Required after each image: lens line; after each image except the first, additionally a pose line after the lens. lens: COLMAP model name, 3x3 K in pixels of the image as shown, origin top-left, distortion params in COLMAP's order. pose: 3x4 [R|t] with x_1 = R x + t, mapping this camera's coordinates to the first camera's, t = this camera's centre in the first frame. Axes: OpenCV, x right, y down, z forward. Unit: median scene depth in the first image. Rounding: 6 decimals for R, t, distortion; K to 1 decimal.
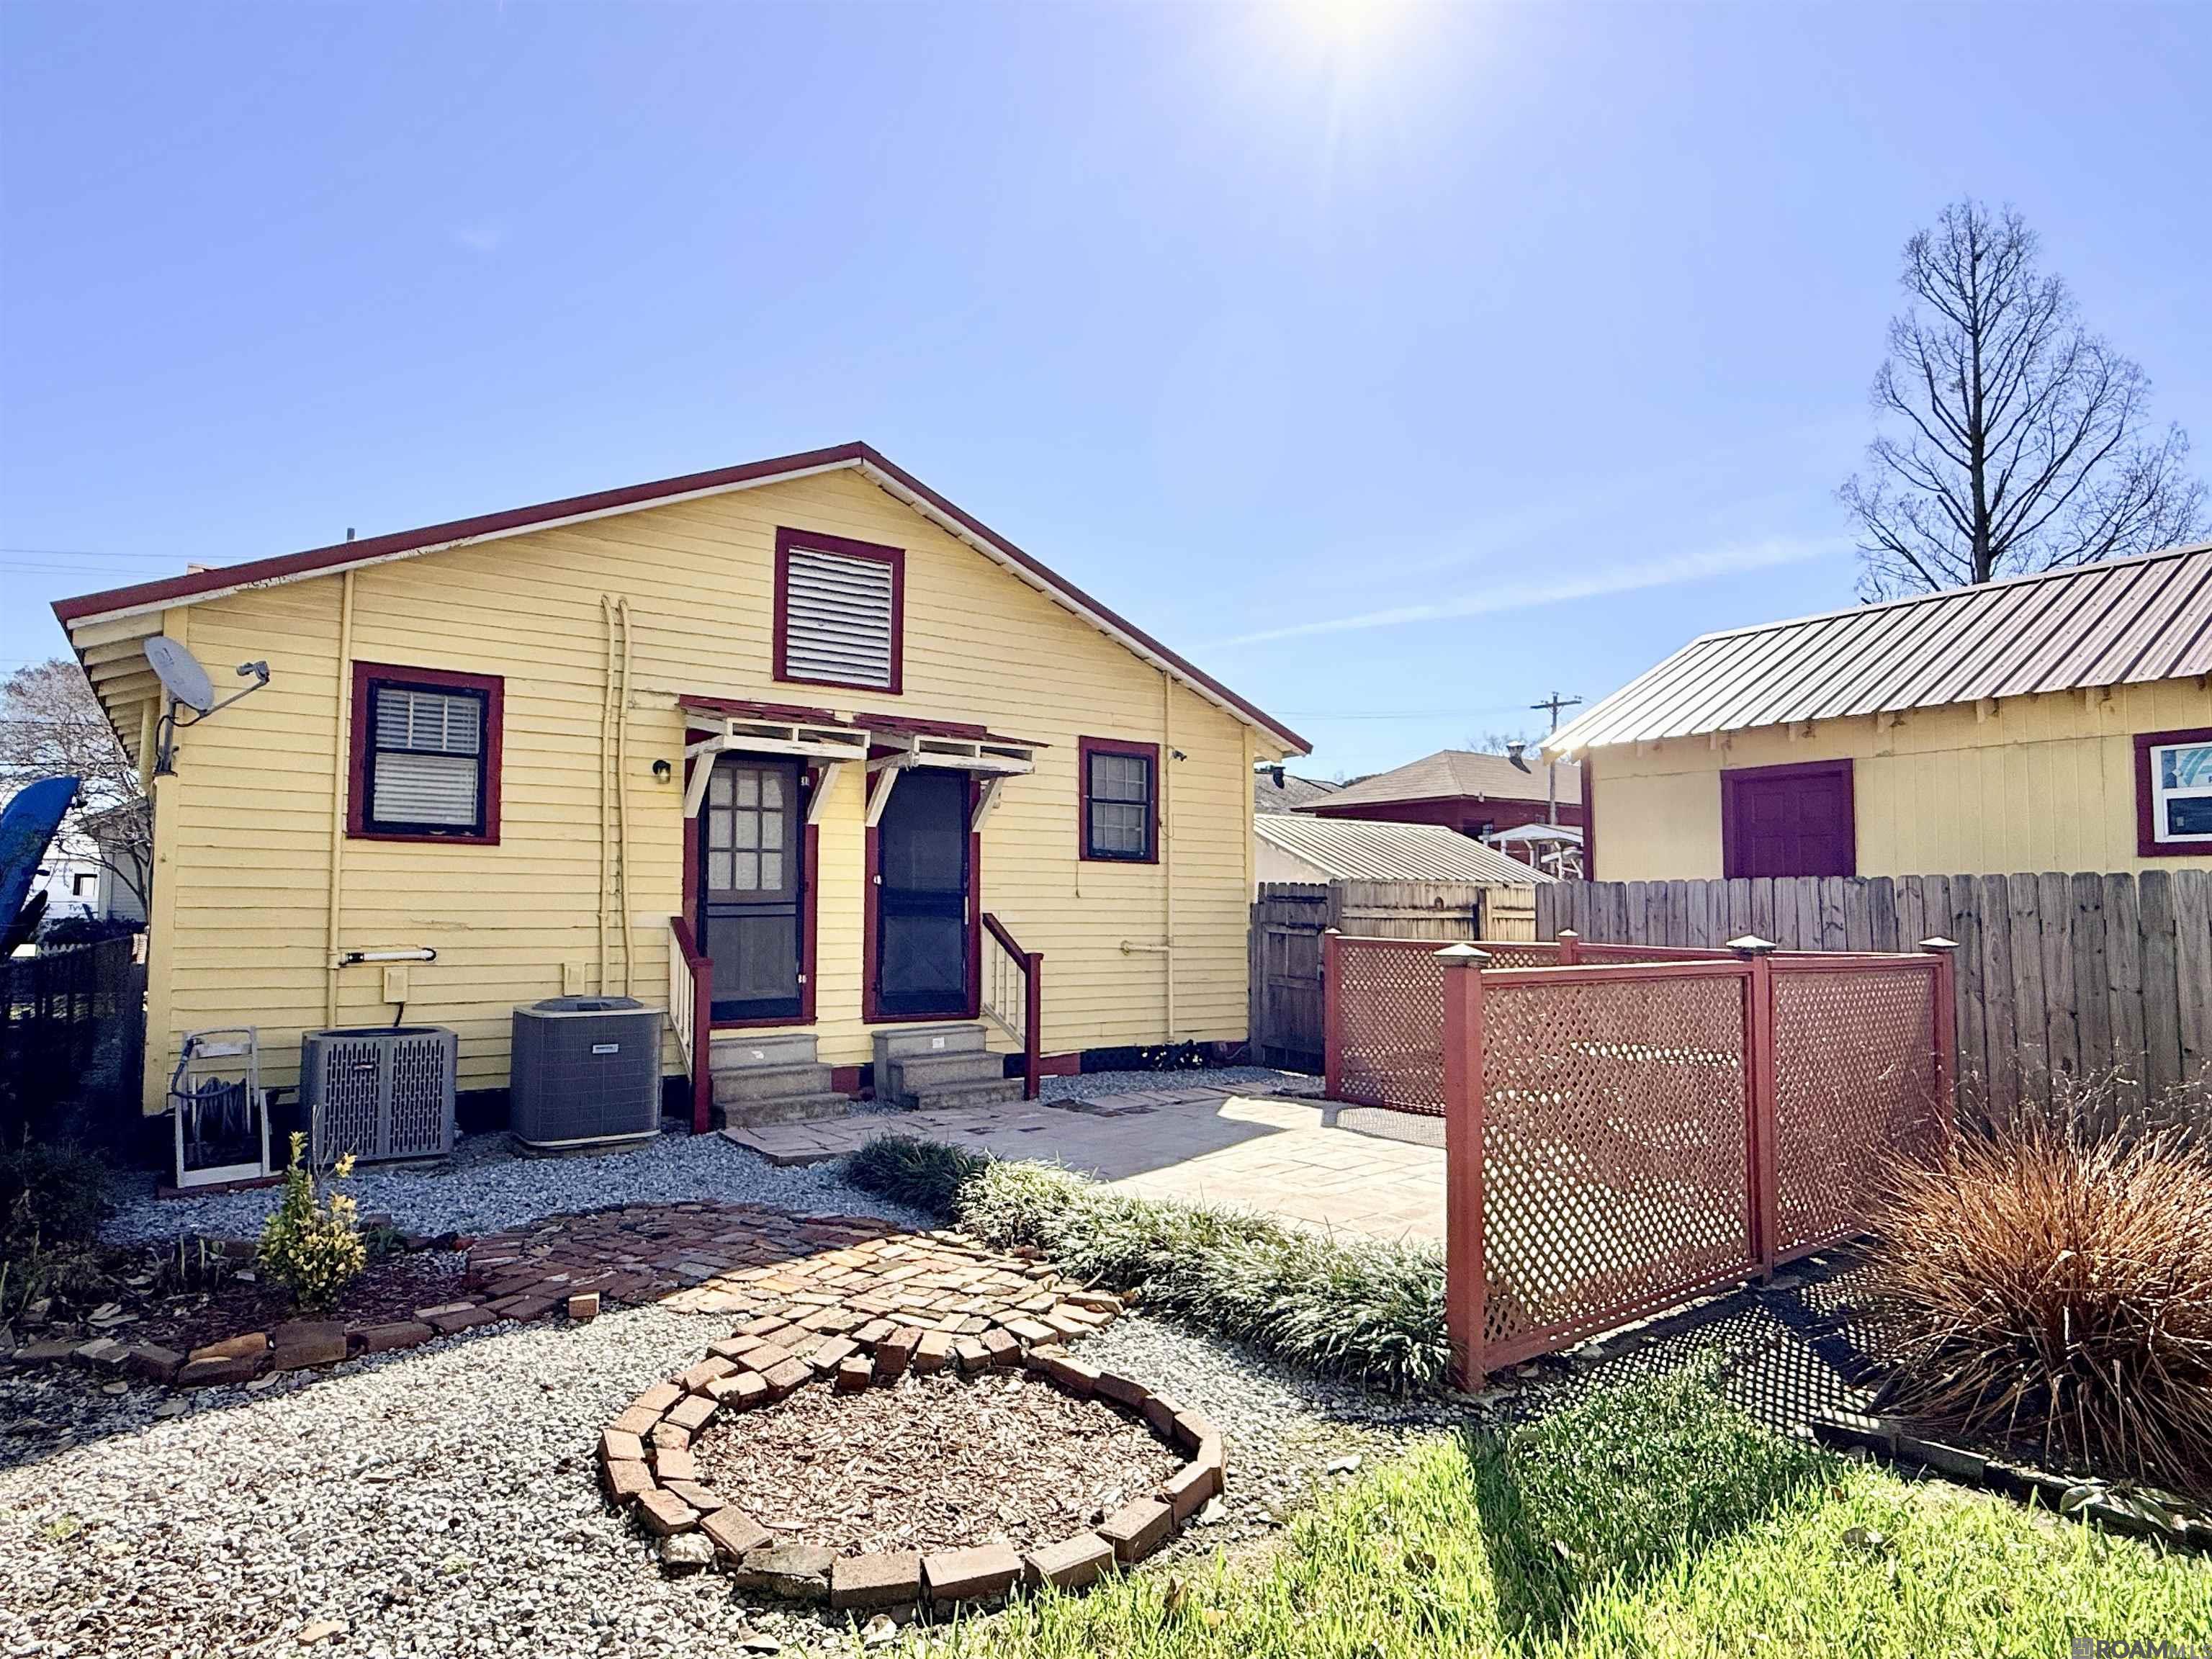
lens RADIAL K [[1291.0, 0, 1106.0], [0, 1291.0, 829.5], [0, 0, 1]] dist [-0.001537, -0.000620]
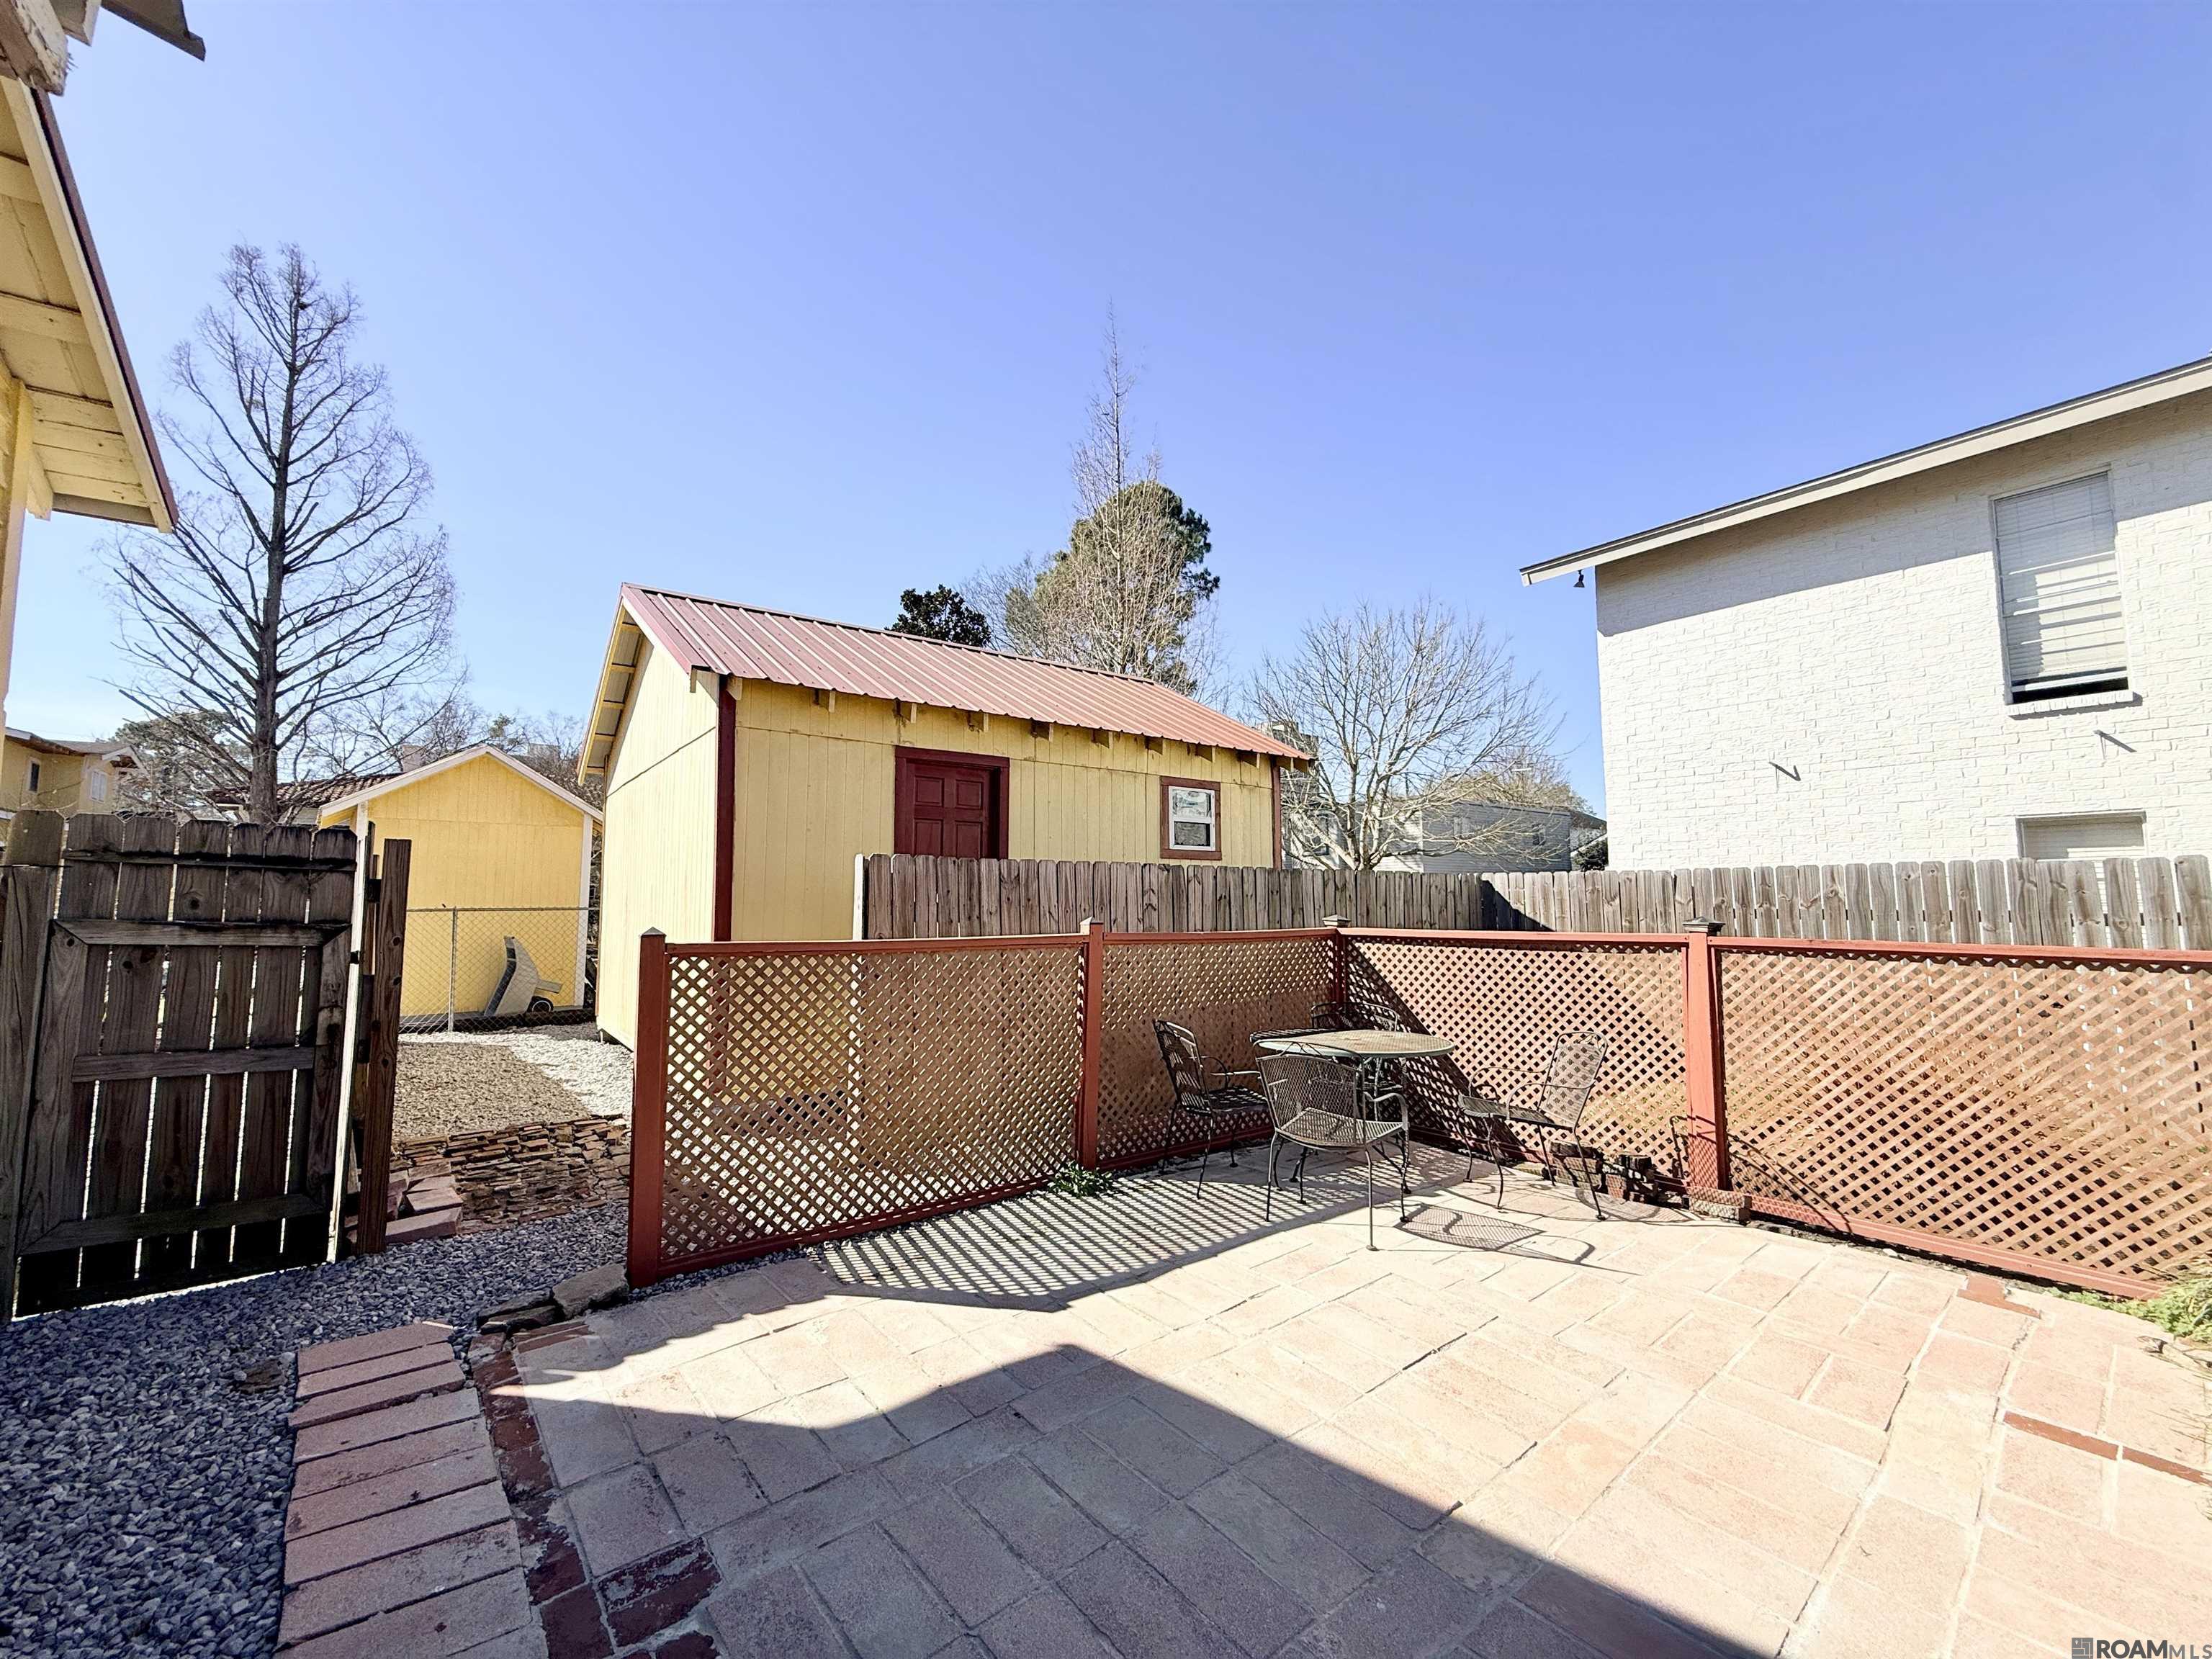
lens RADIAL K [[886.2, 0, 1106.0], [0, 886.2, 829.5], [0, 0, 1]] dist [-0.000643, -0.000030]
pose [[-0.001353, 0.074421, 0.997226, -0.190334], [-0.066907, 0.994986, -0.074345, 0.059017], [-0.997758, -0.066822, 0.003633, 0.910111]]
